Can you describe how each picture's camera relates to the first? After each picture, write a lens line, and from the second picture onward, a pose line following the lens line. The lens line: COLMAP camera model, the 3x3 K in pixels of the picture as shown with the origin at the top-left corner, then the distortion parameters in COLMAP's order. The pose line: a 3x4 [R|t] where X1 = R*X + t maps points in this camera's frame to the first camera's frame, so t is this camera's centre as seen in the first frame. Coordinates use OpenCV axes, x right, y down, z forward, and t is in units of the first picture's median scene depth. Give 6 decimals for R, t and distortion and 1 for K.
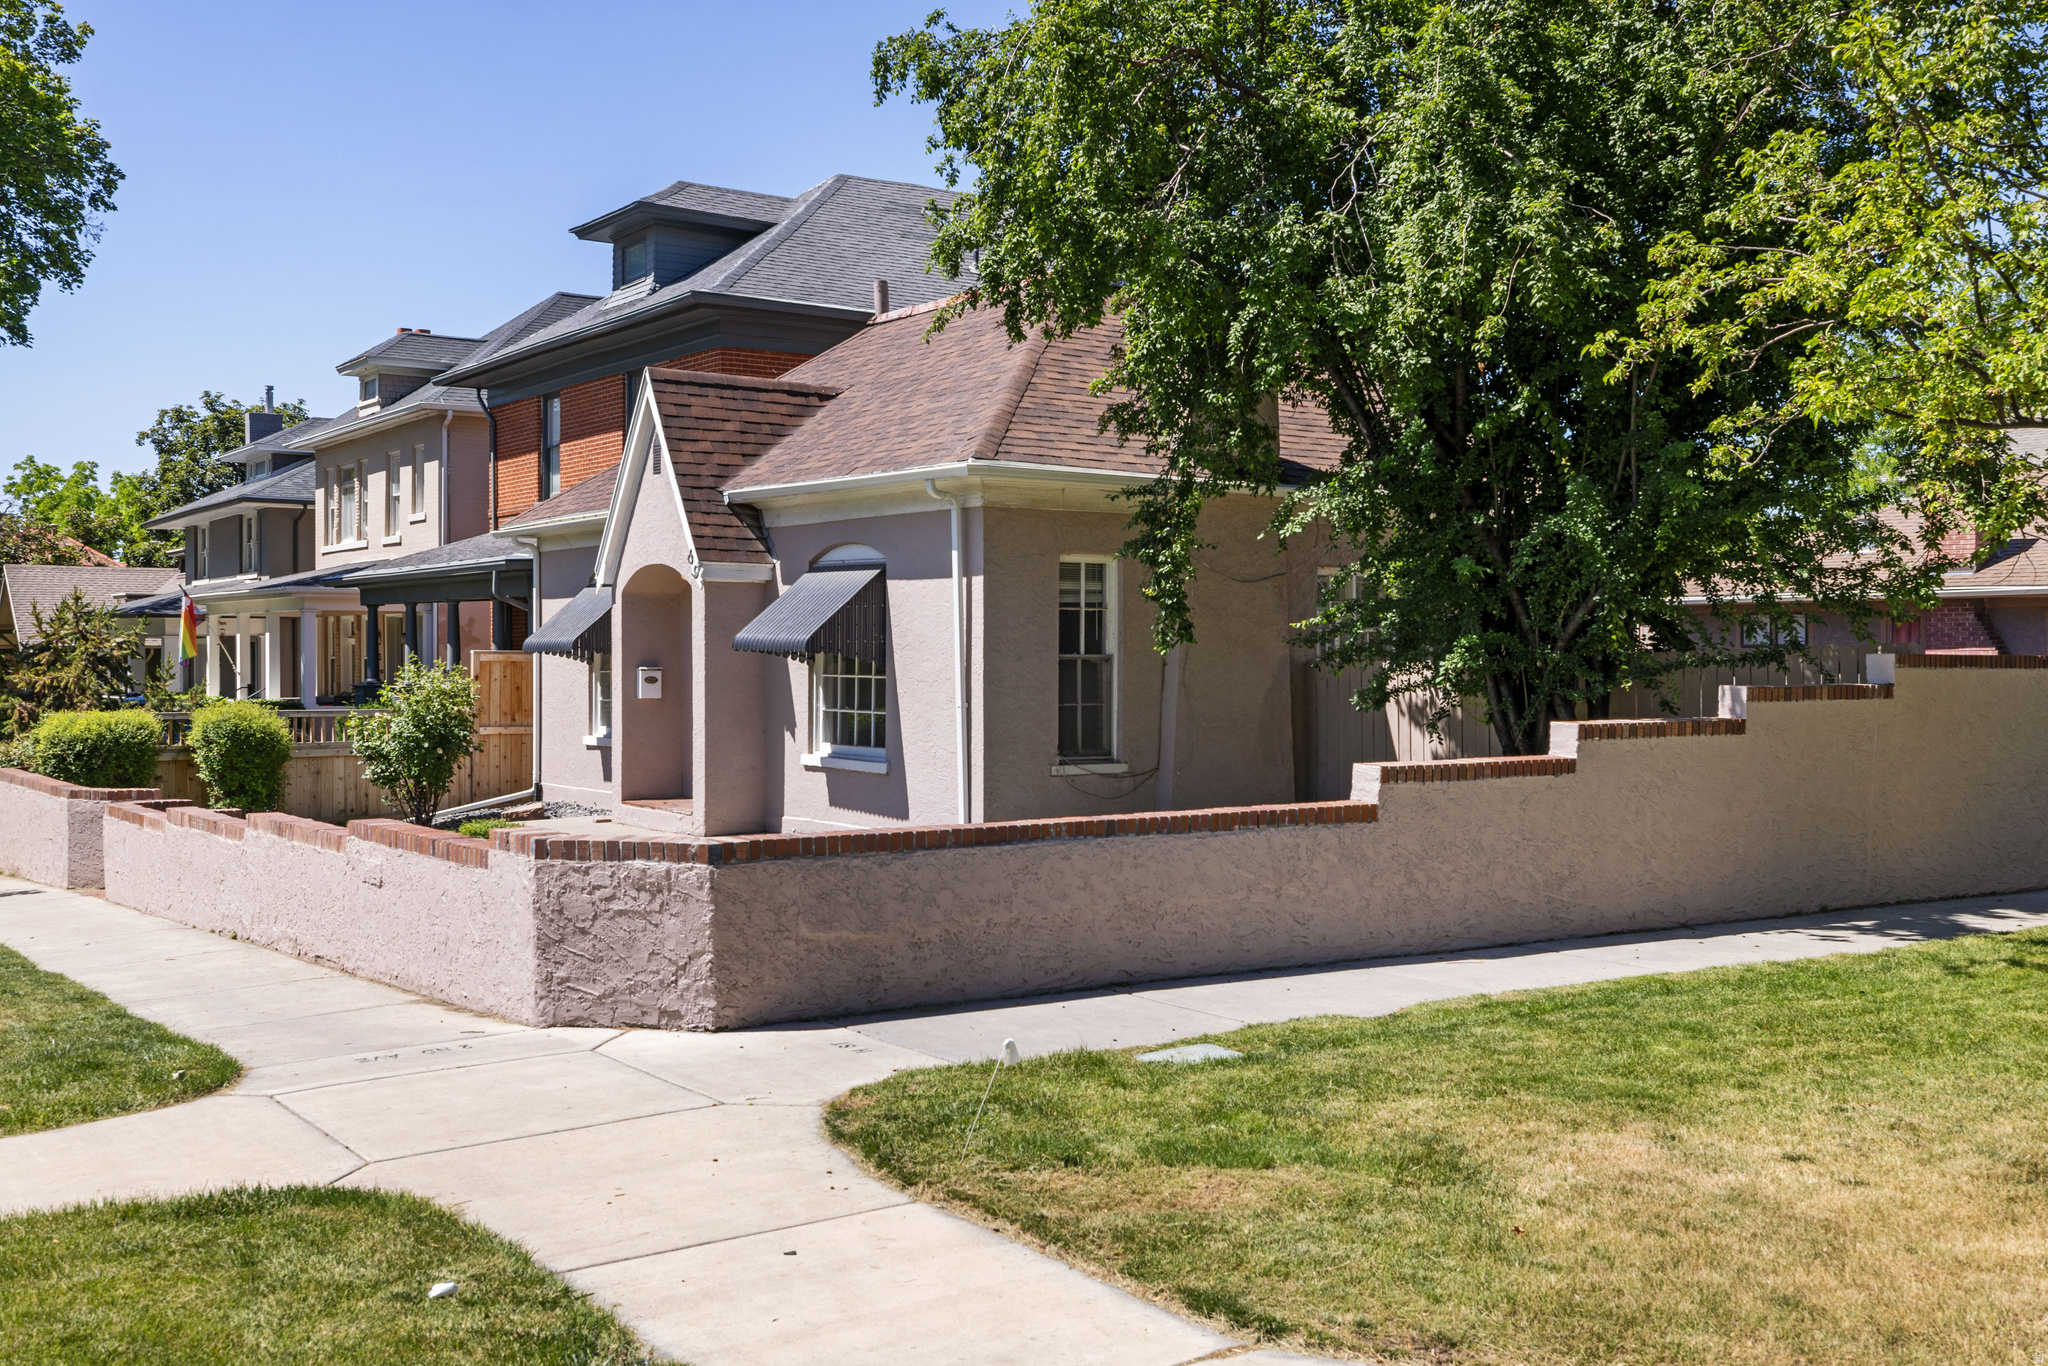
lens RADIAL K [[2005.3, 0, 1019.9], [0, 2005.3, 676.5], [0, 0, 1]] dist [-0.027750, 0.000000]
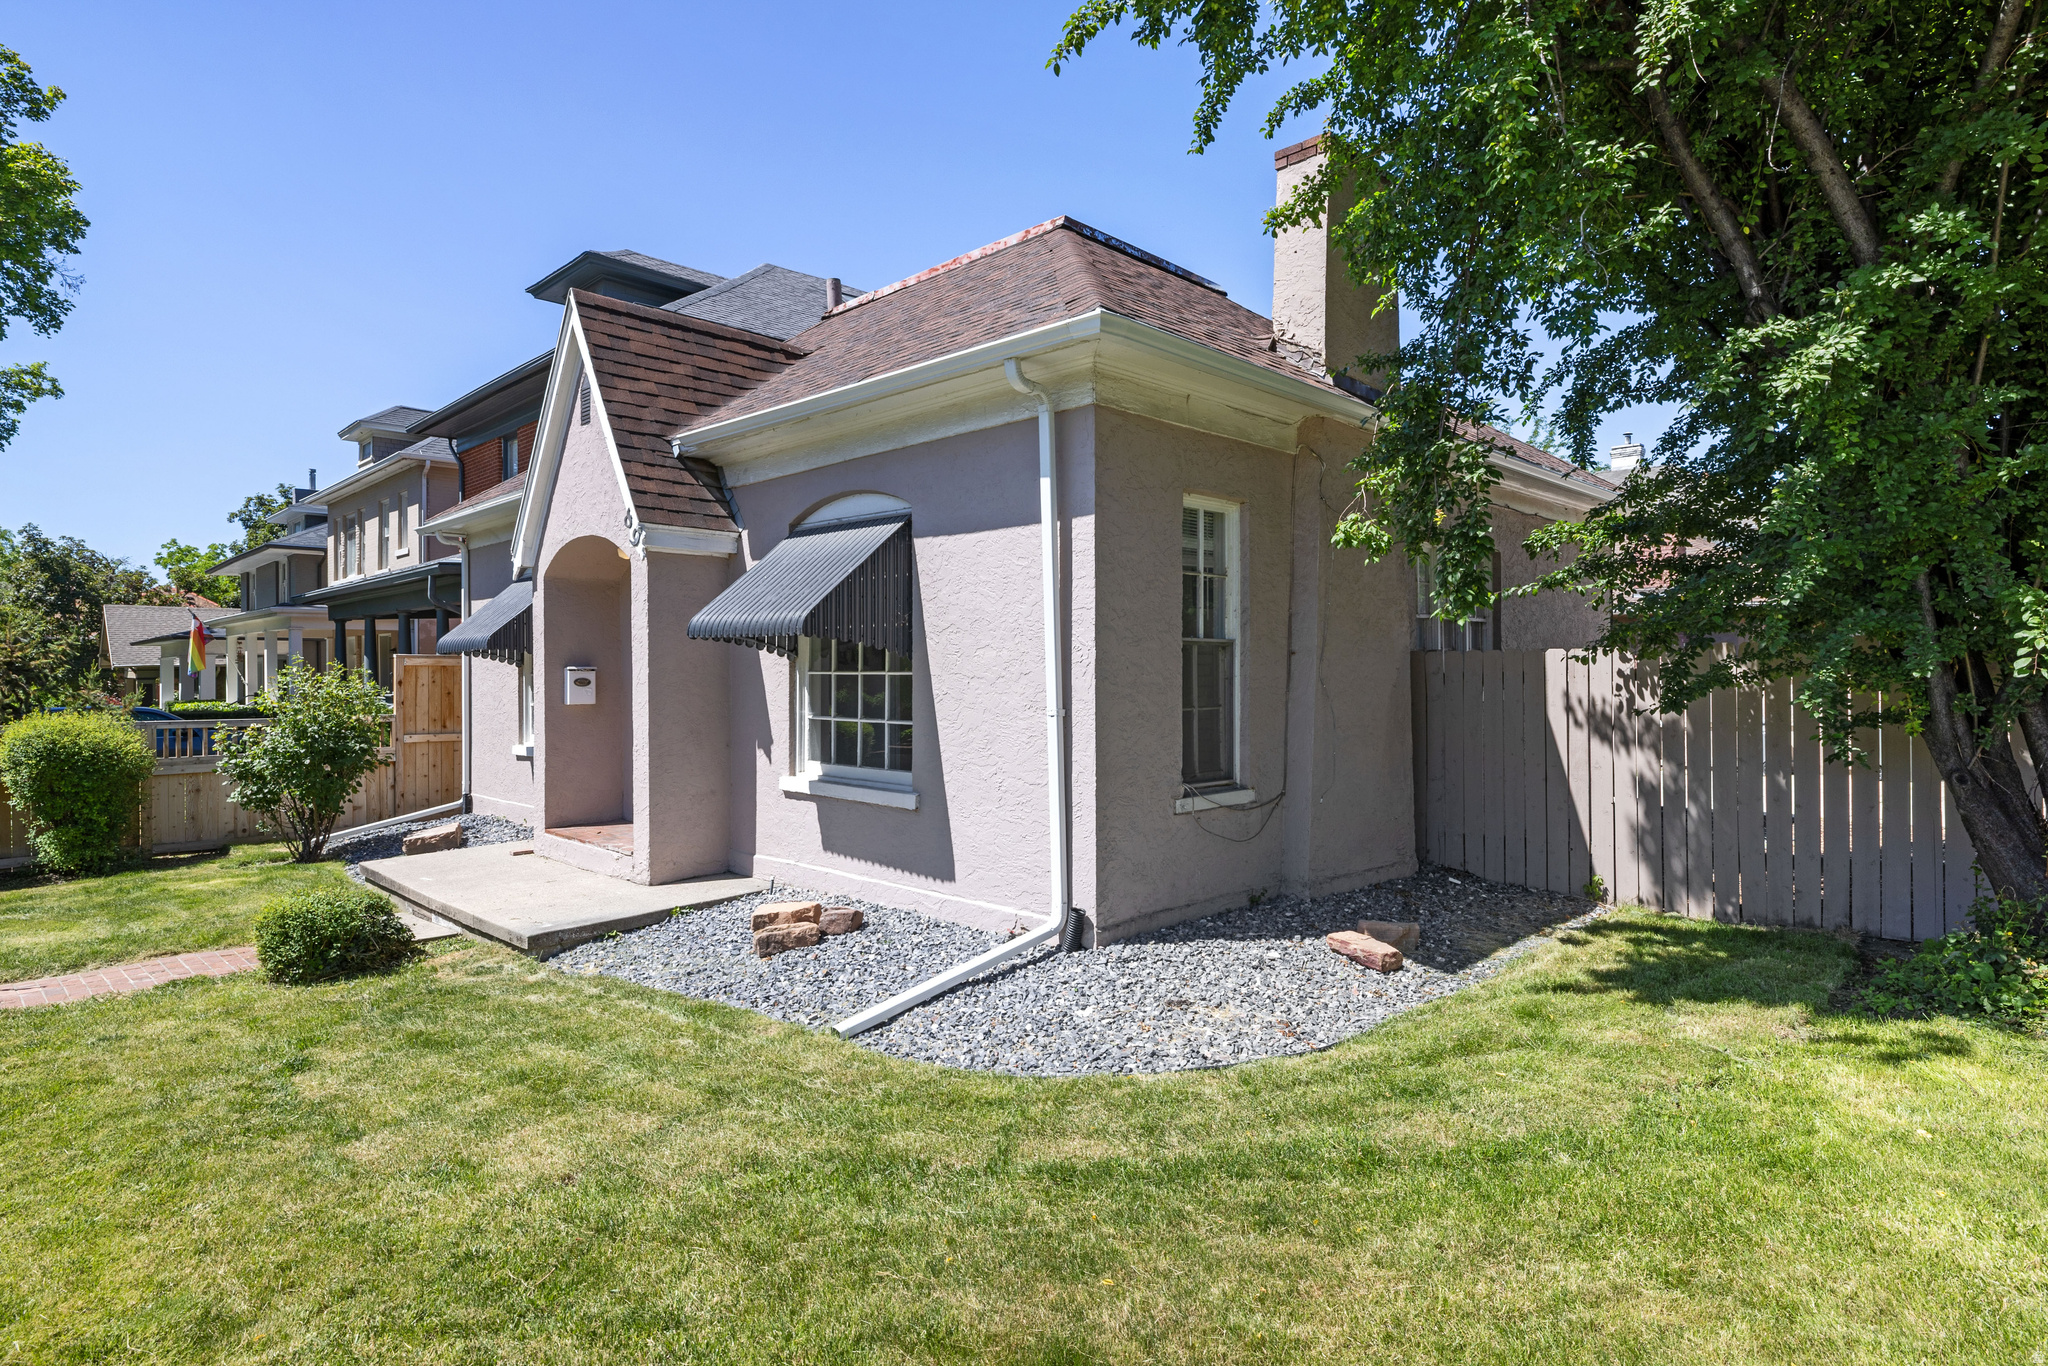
lens RADIAL K [[1096.7, 0, 1022.1], [0, 1096.7, 672.0], [0, 0, 1]] dist [-0.005189, -0.000105]
pose [[0.985890, -0.005834, 0.167291, -0.083903], [0.007709, 0.999915, -0.010560, 0.003826], [-0.167215, 0.011701, 0.985851, 0.546494]]
